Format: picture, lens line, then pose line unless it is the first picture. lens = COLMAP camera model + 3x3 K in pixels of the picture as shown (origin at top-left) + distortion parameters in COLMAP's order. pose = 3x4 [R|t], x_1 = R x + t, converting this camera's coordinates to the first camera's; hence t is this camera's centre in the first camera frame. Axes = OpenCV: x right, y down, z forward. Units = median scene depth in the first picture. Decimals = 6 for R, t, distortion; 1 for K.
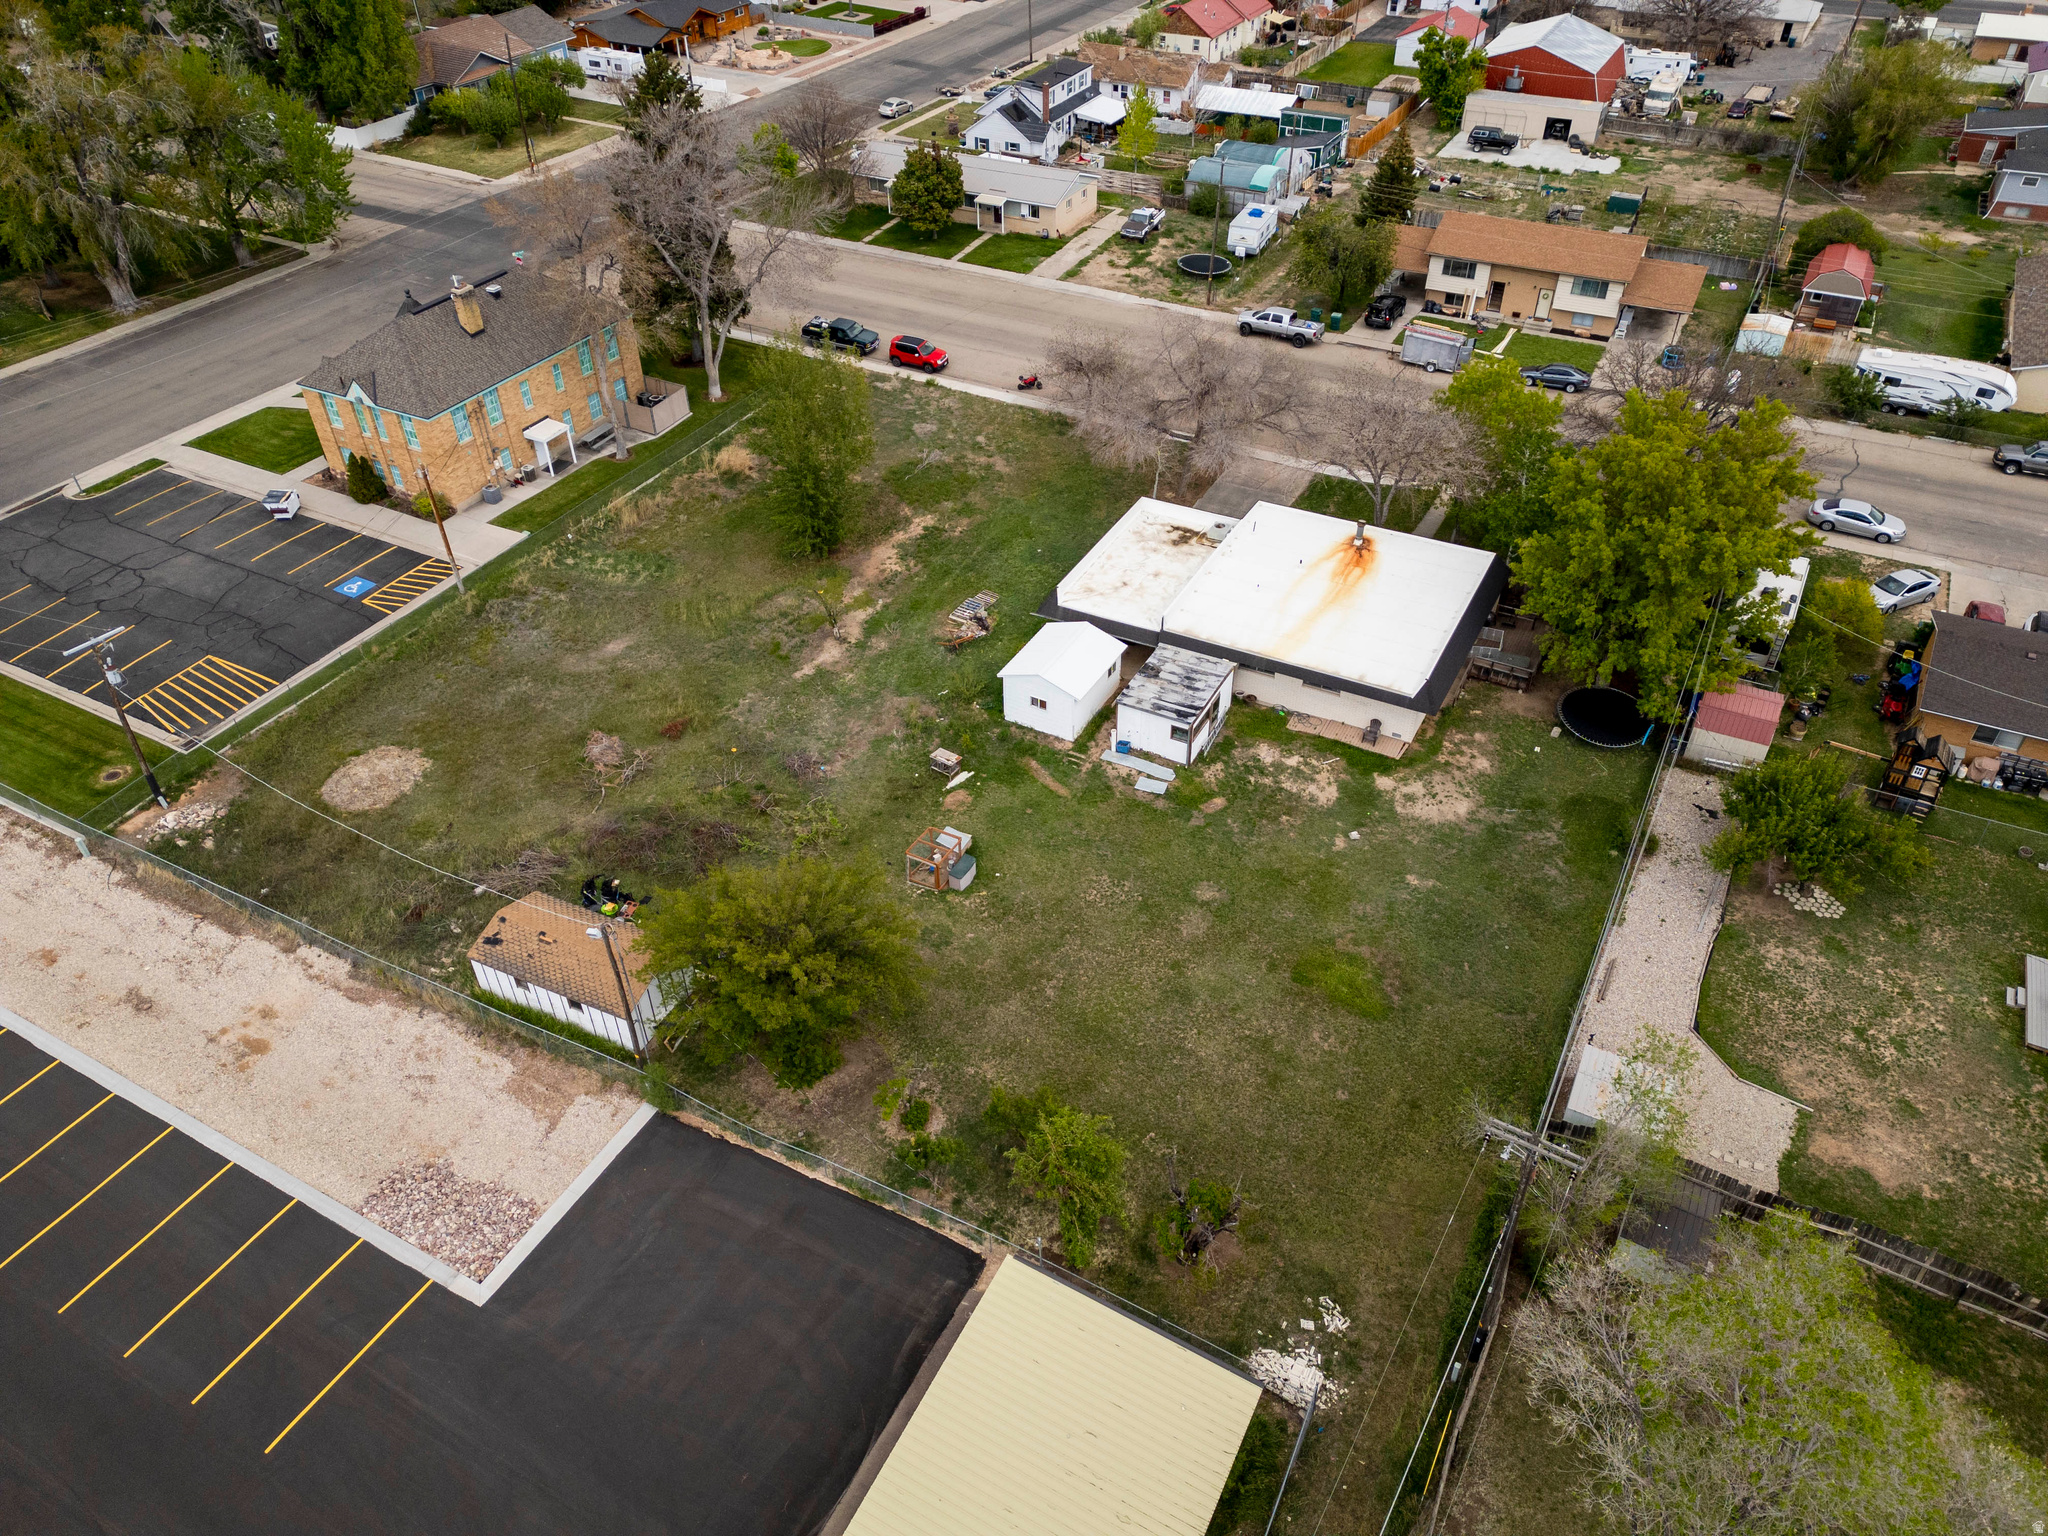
lens RADIAL K [[1425.5, 0, 1031.4], [0, 1425.5, 761.8], [0, 0, 1]] dist [0.080234, -0.071853]
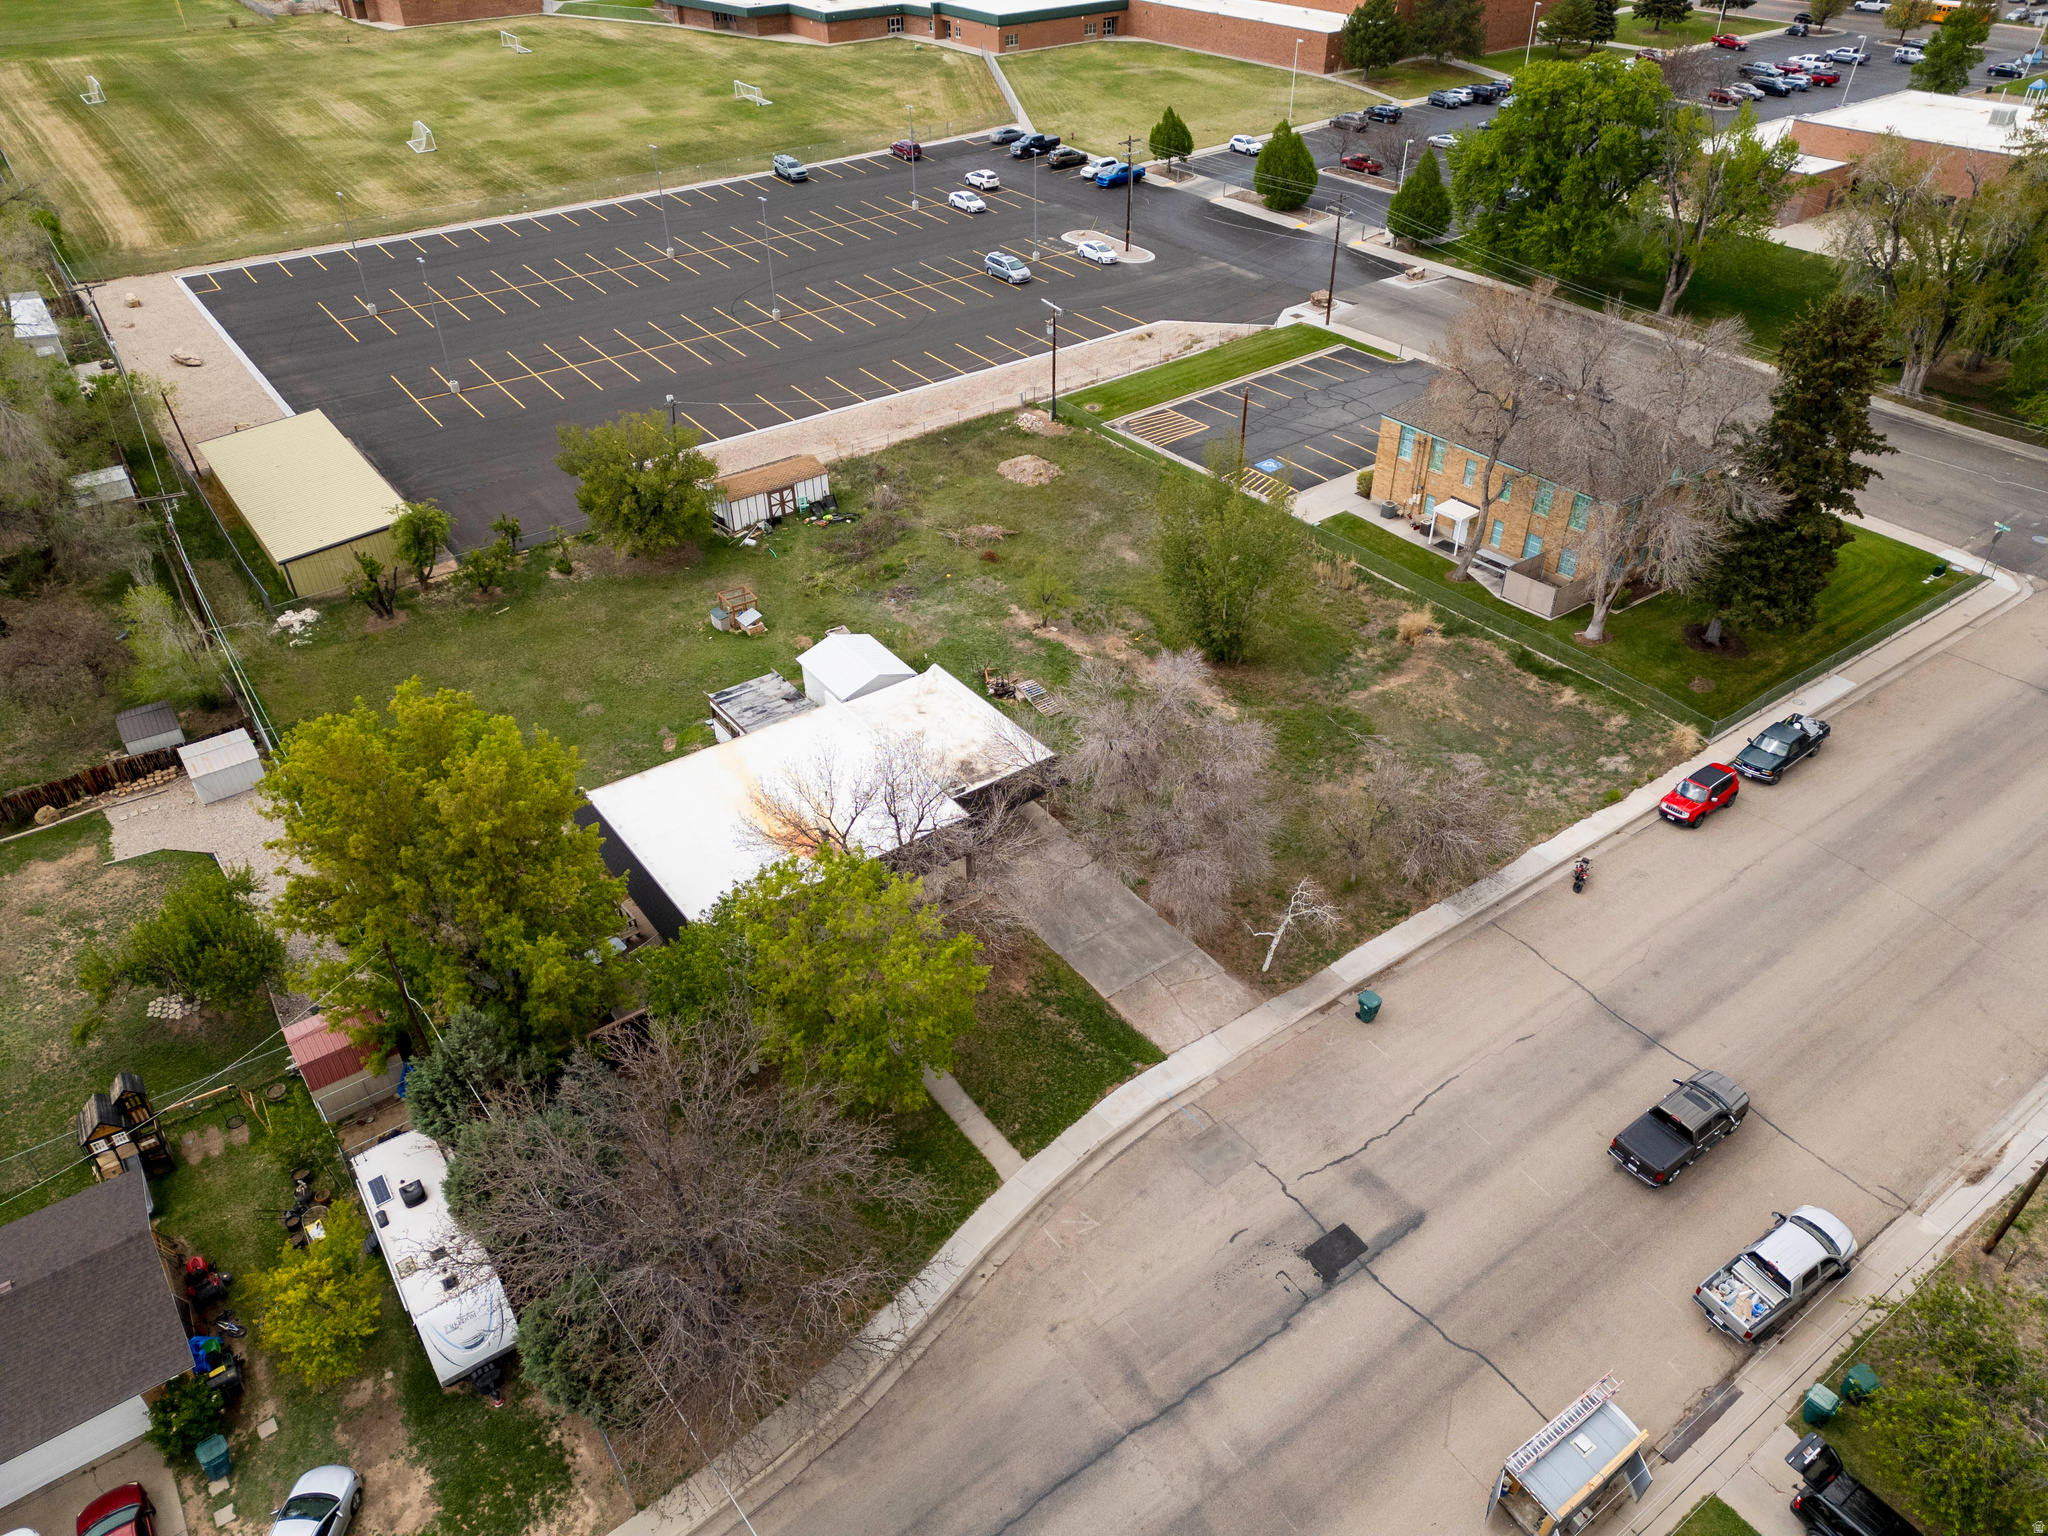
lens RADIAL K [[1425.5, 0, 1026.7], [0, 1425.5, 775.8], [0, 0, 1]] dist [0.080234, -0.071853]
pose [[-0.439122, 0.537849, -0.719646, 0.668805], [-0.551547, 0.470915, 0.688502, -0.719502], [0.709202, 0.699255, 0.089860, 0.883972]]
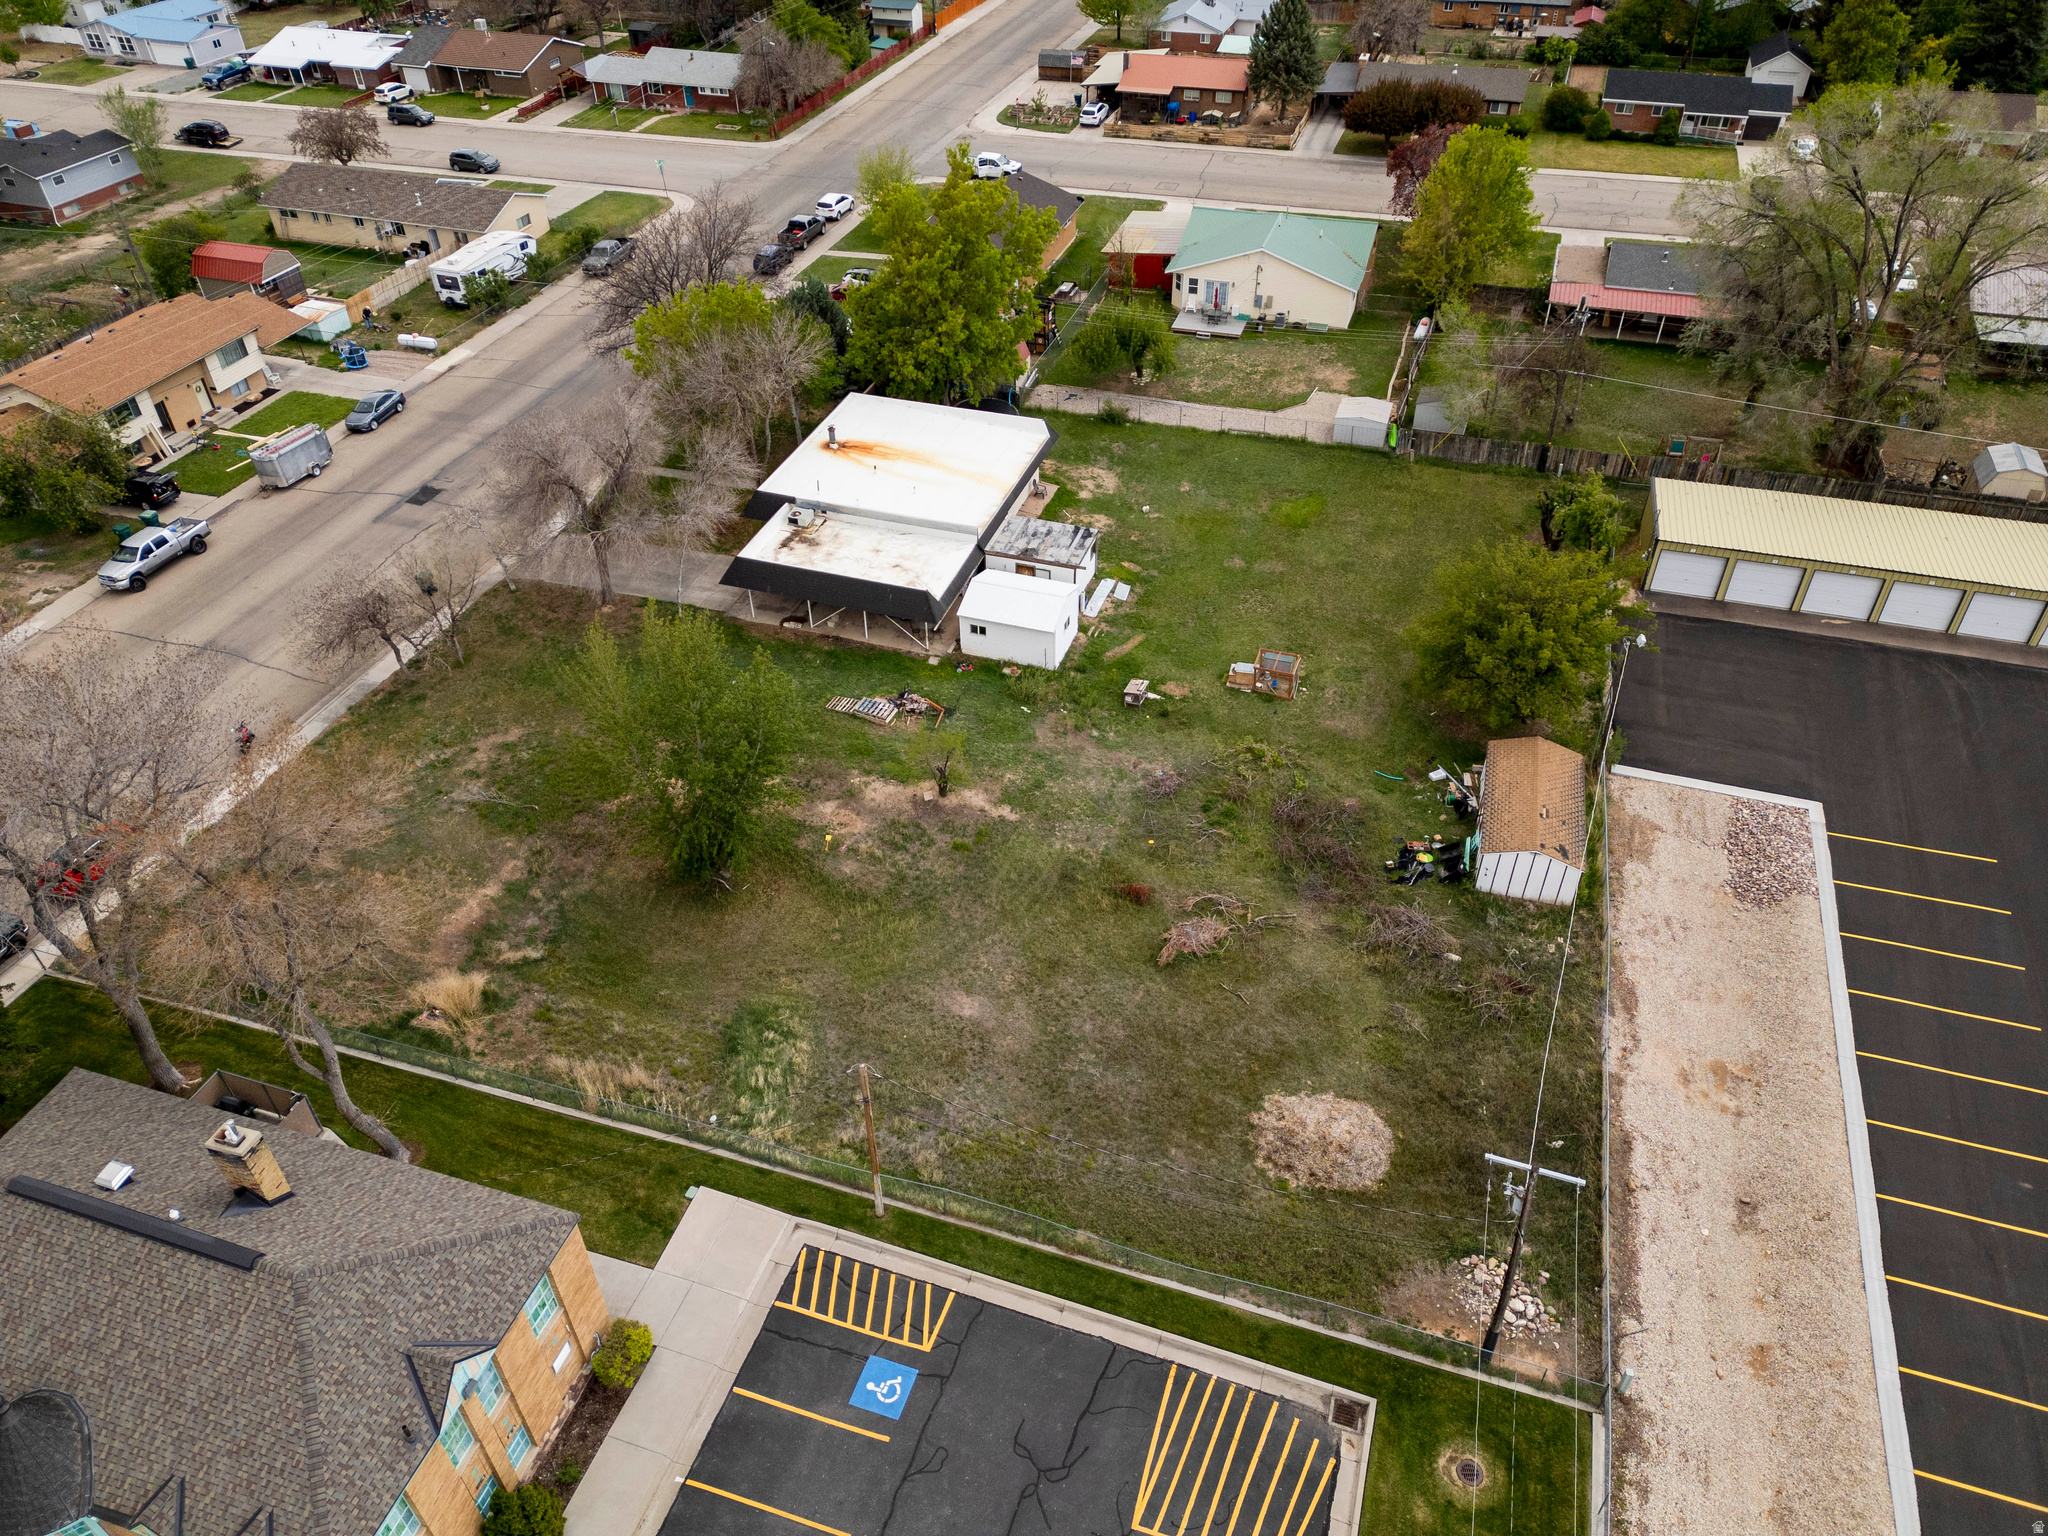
lens RADIAL K [[1425.5, 0, 1024.4], [0, 1425.5, 763.0], [0, 0, 1]] dist [0.080234, -0.071853]
pose [[-0.164918, -0.613249, 0.772482, -0.718125], [0.630970, 0.536374, 0.560517, -0.493734], [-0.758076, 0.579852, 0.298484, 0.634277]]
